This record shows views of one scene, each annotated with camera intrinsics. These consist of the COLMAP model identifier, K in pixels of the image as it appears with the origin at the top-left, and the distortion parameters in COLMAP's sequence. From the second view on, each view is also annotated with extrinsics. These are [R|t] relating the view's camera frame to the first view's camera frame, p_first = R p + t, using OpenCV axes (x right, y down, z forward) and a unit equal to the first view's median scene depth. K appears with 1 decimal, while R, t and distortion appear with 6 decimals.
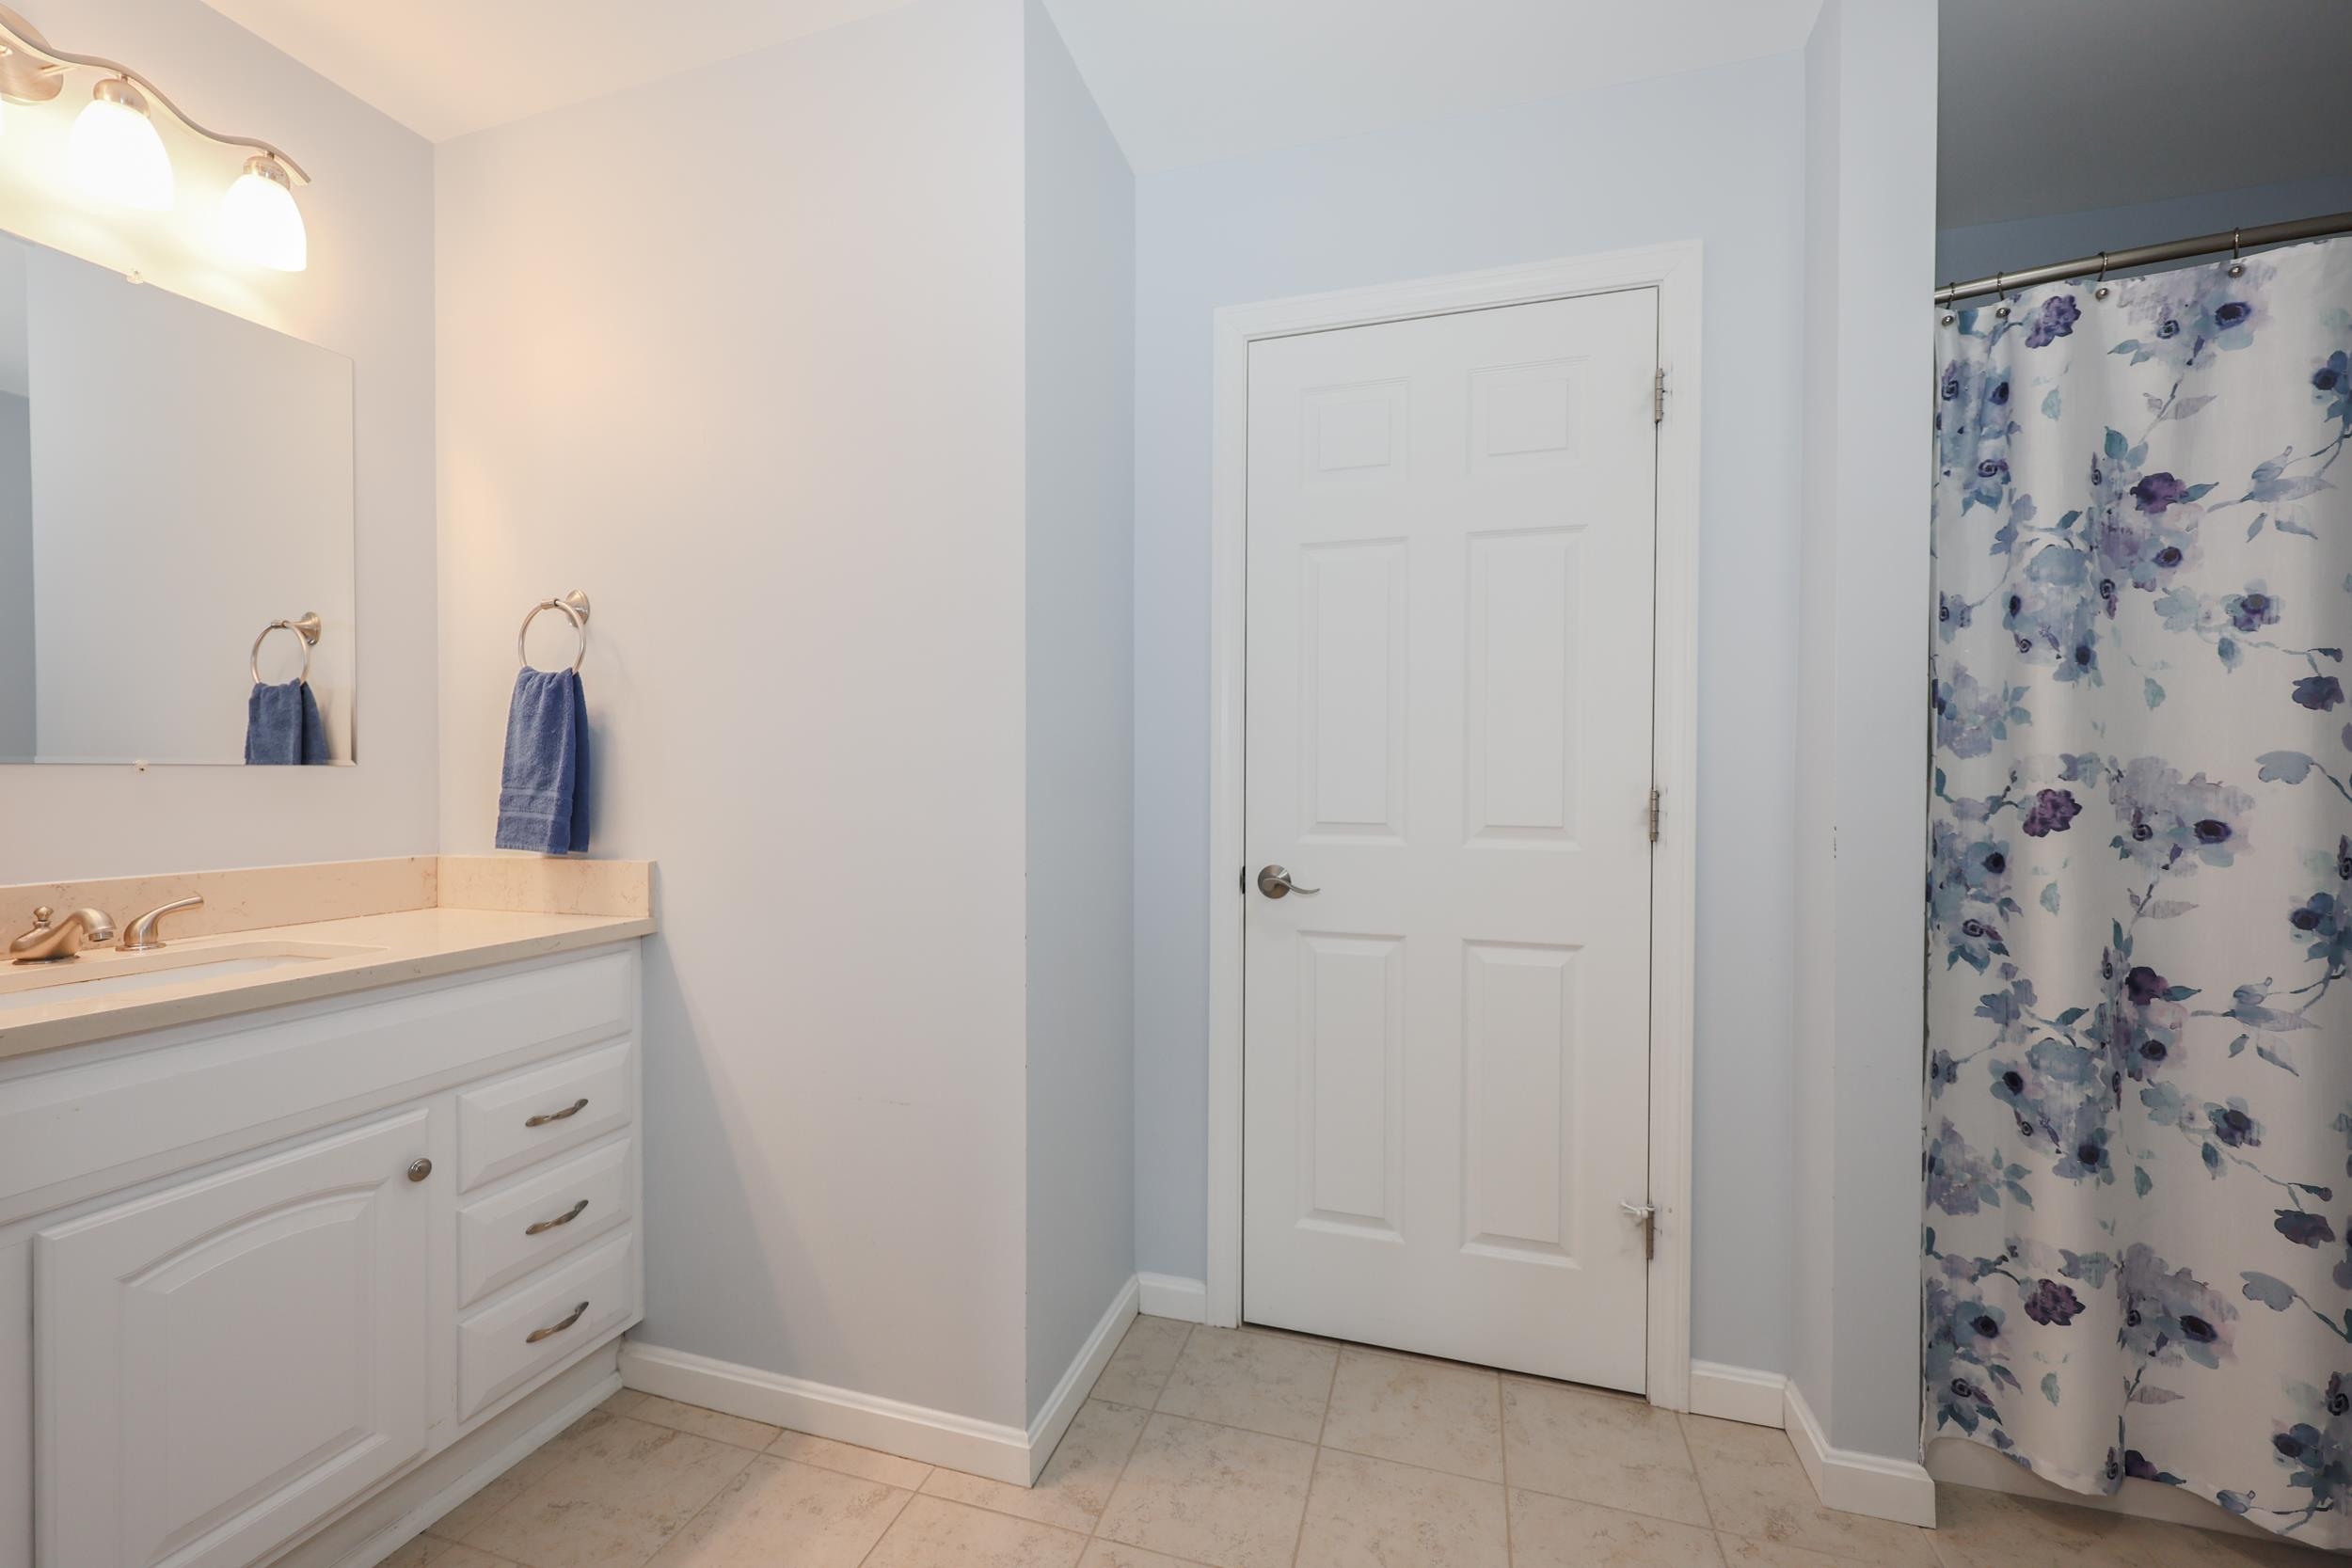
lens RADIAL K [[979.8, 0, 1170.1], [0, 979.8, 778.6], [0, 0, 1]] dist [0.001604, 0.000302]
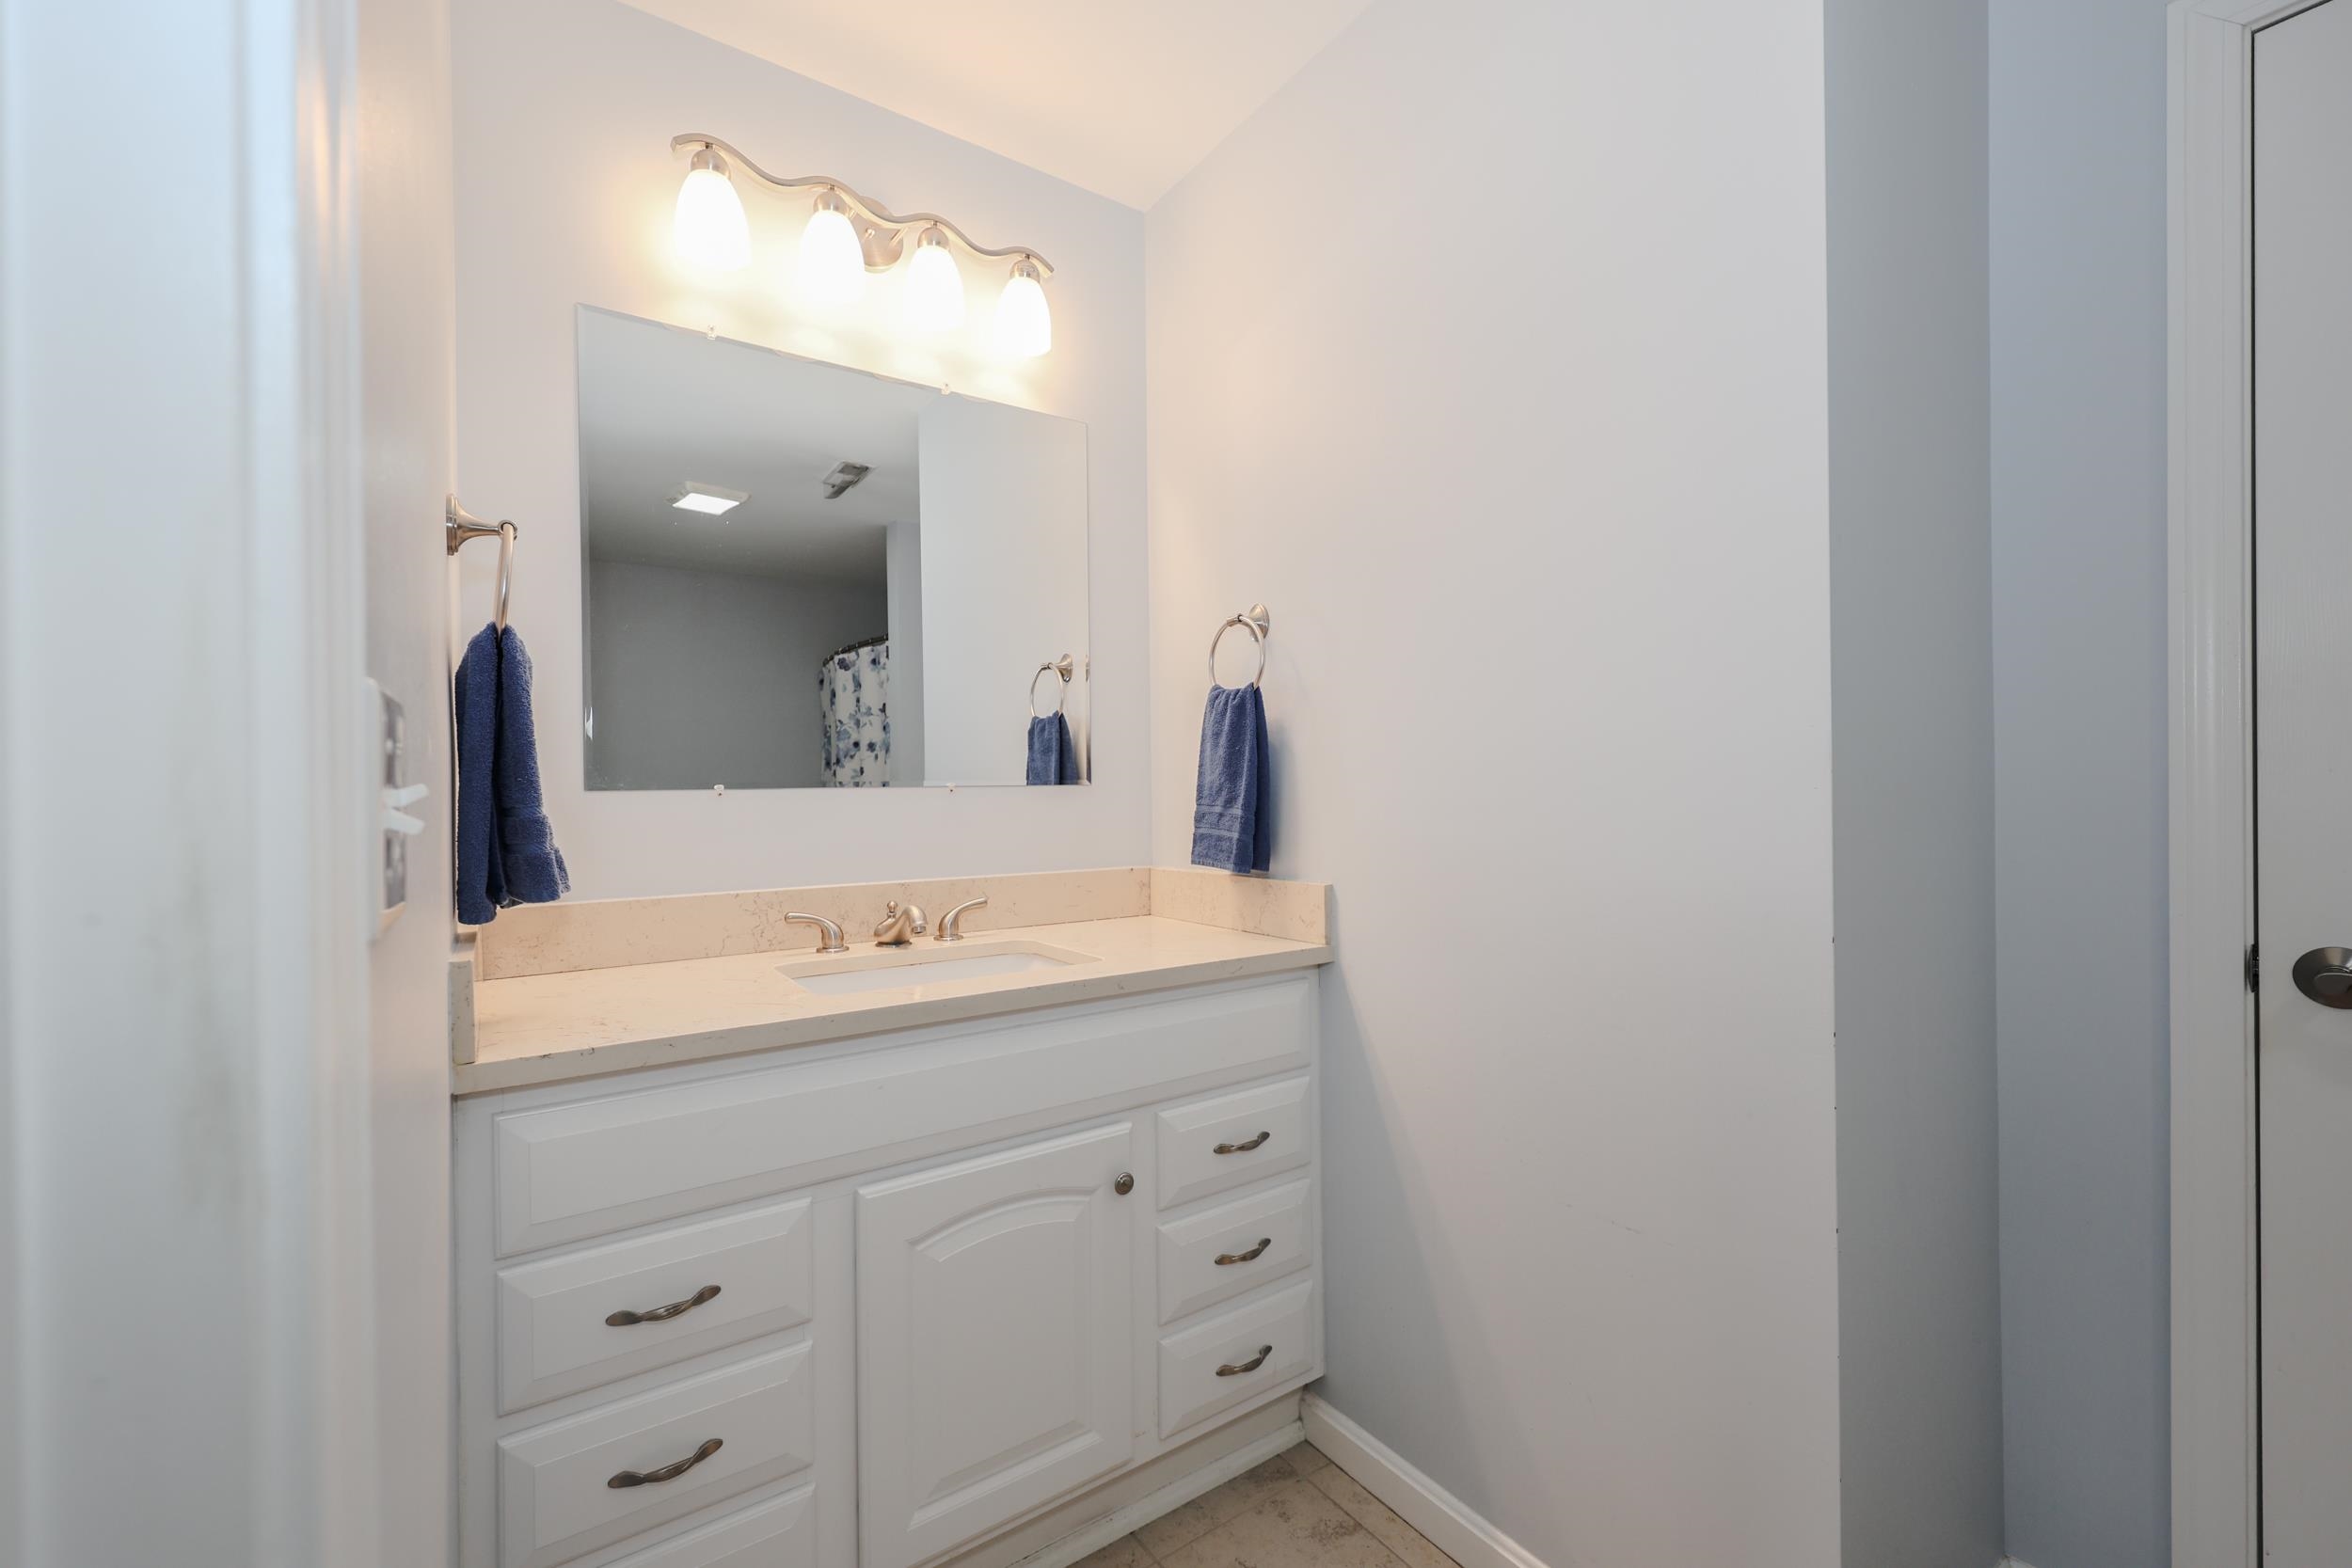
lens RADIAL K [[946.5, 0, 1160.5], [0, 946.5, 792.7], [0, 0, 1]] dist [0.000263, 0.000029]
pose [[0.786038, -0.005782, -0.618152, -0.150539], [0.008272, 0.999965, 0.001164, -0.007339], [0.618123, -0.006028, 0.786058, 0.301687]]
